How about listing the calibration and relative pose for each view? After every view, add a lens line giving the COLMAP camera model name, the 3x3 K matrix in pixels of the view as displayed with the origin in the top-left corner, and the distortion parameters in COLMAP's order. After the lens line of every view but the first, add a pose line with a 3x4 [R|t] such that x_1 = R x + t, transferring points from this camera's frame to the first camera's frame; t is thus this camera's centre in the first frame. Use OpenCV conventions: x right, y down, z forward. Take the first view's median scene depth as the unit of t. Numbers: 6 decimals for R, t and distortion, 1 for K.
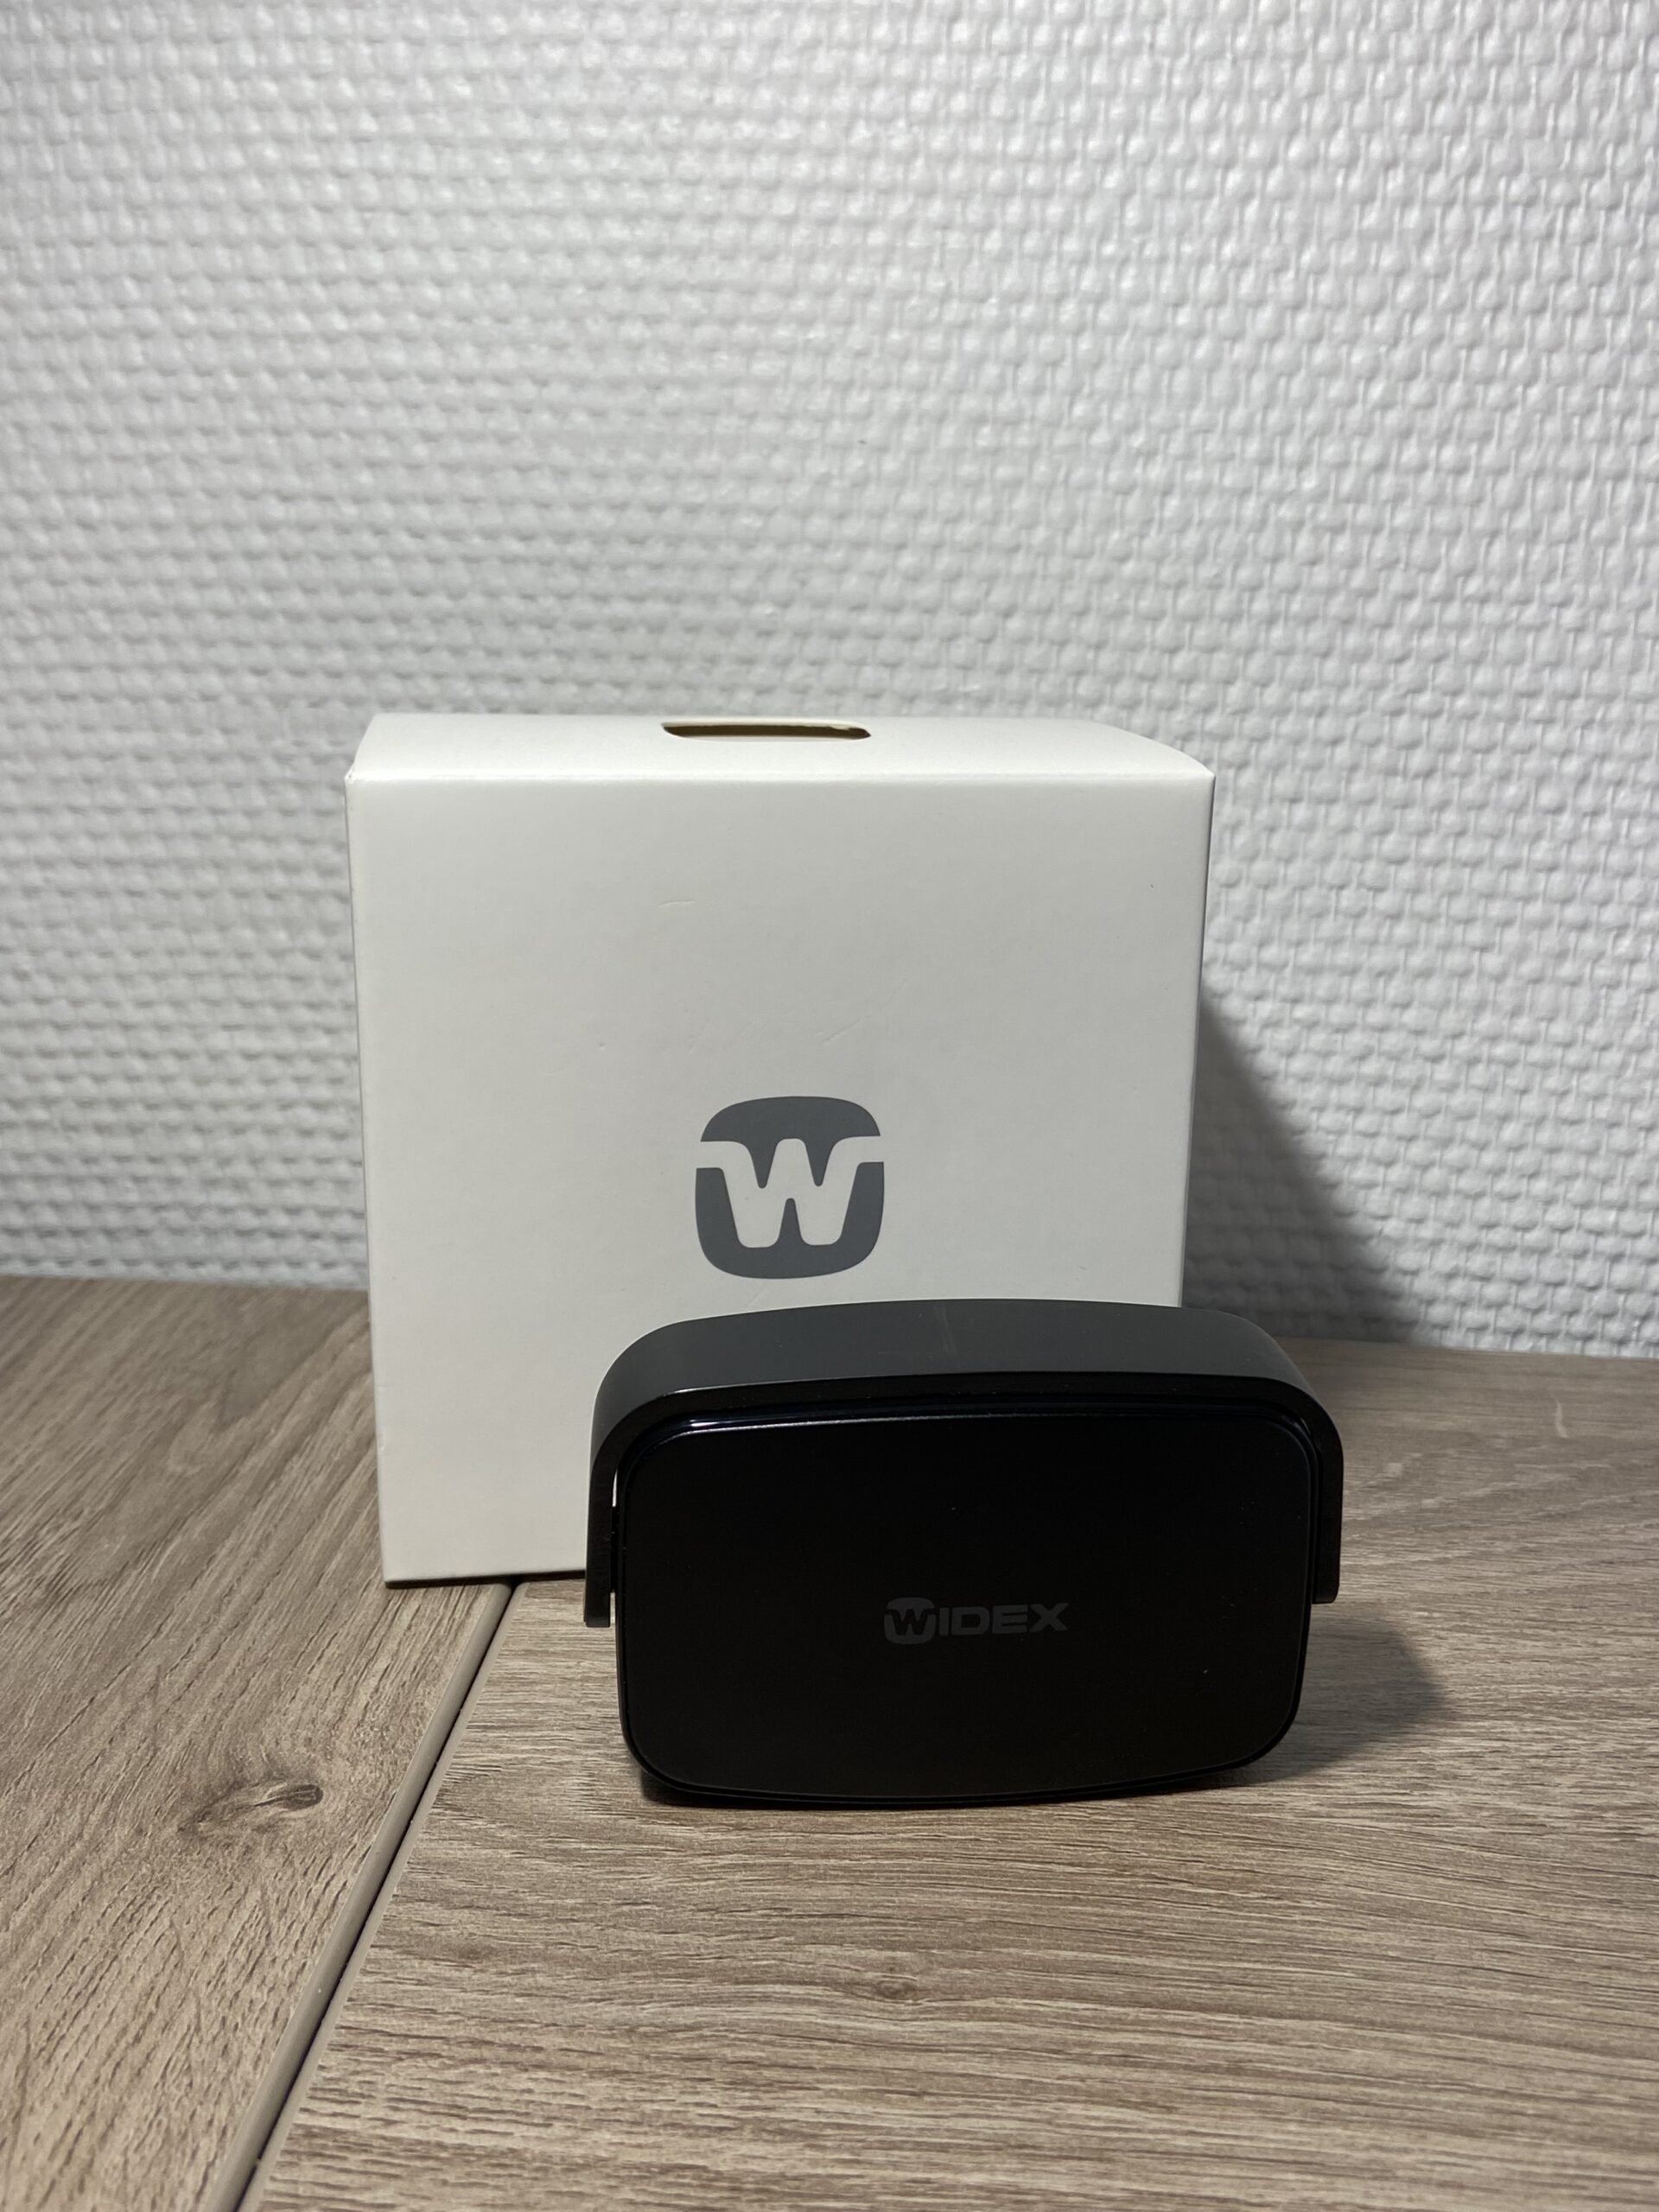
lens RADIAL K [[2102.5, 0, 852.0], [0, 2102.5, 1056.6], [0, 0, 1]] dist [0.137650, -0.199824]
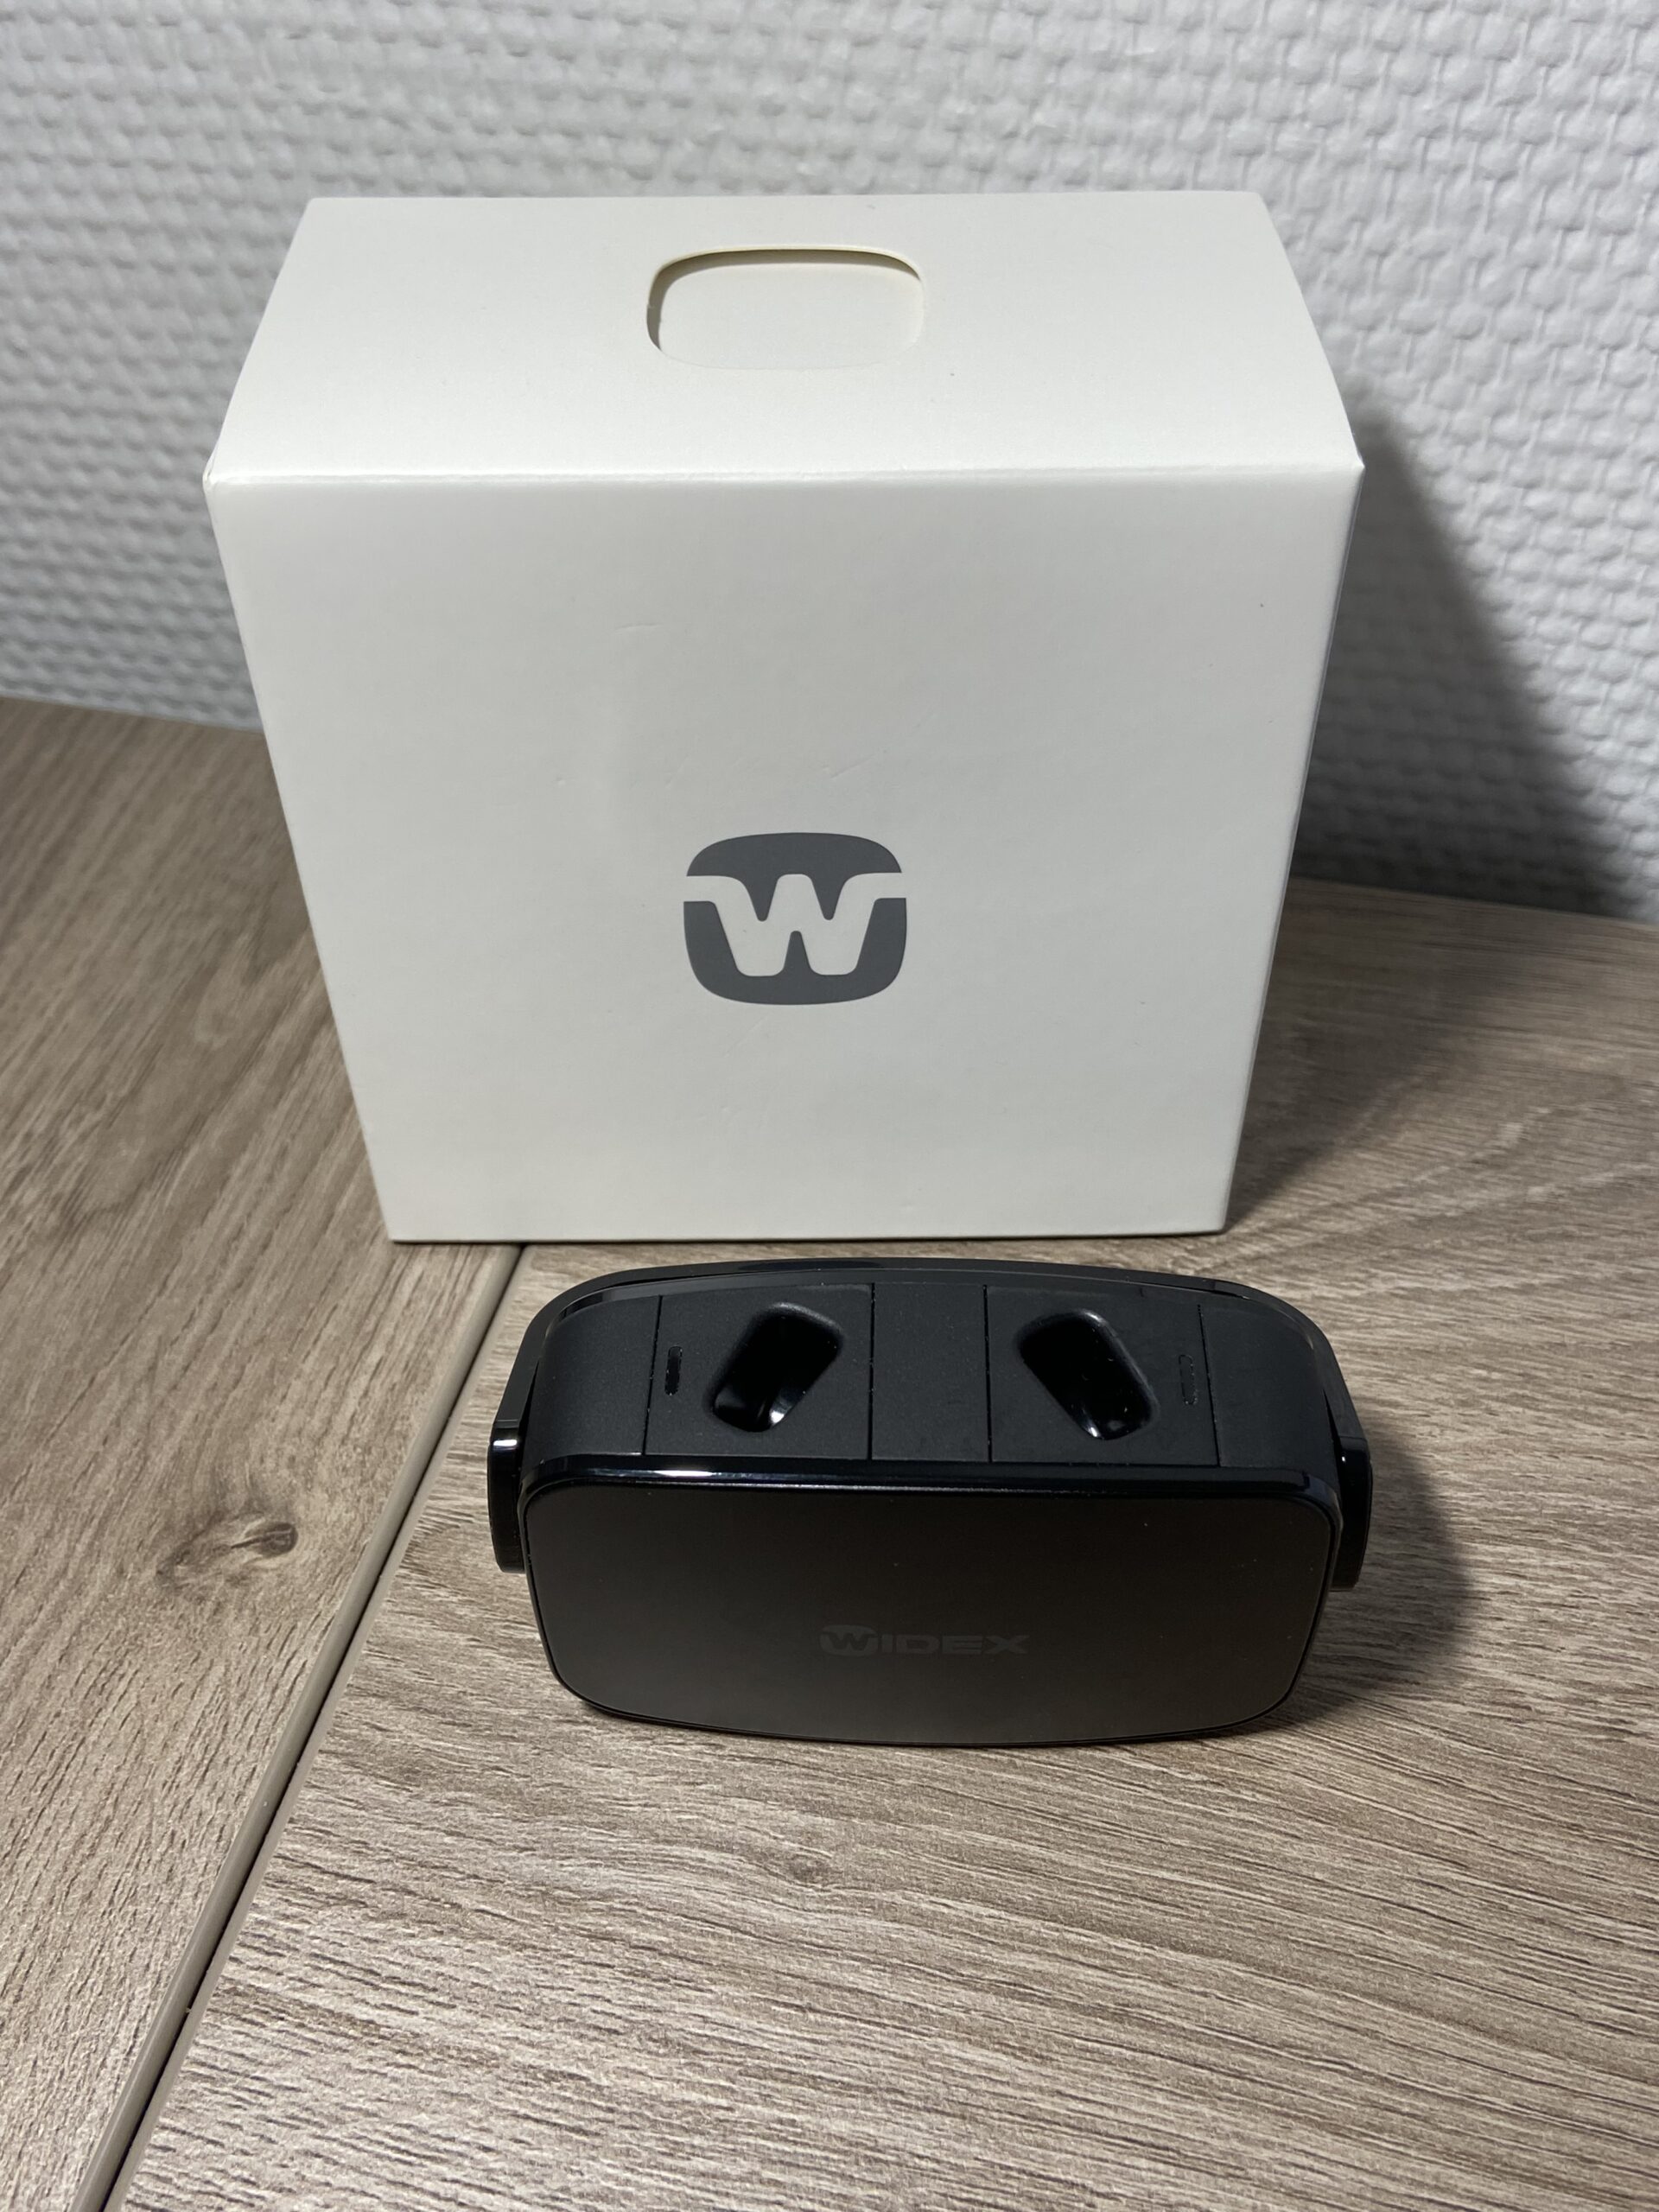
lens RADIAL K [[2106.7, 0, 840.2], [0, 2106.7, 1065.6], [0, 0, 1]] dist [0.135934, -0.204580]
pose [[0.988813, 0.084077, -0.123203, 0.080175], [-0.014294, 0.875607, 0.482812, -0.243097], [0.148471, -0.475650, 0.867014, 0.187689]]
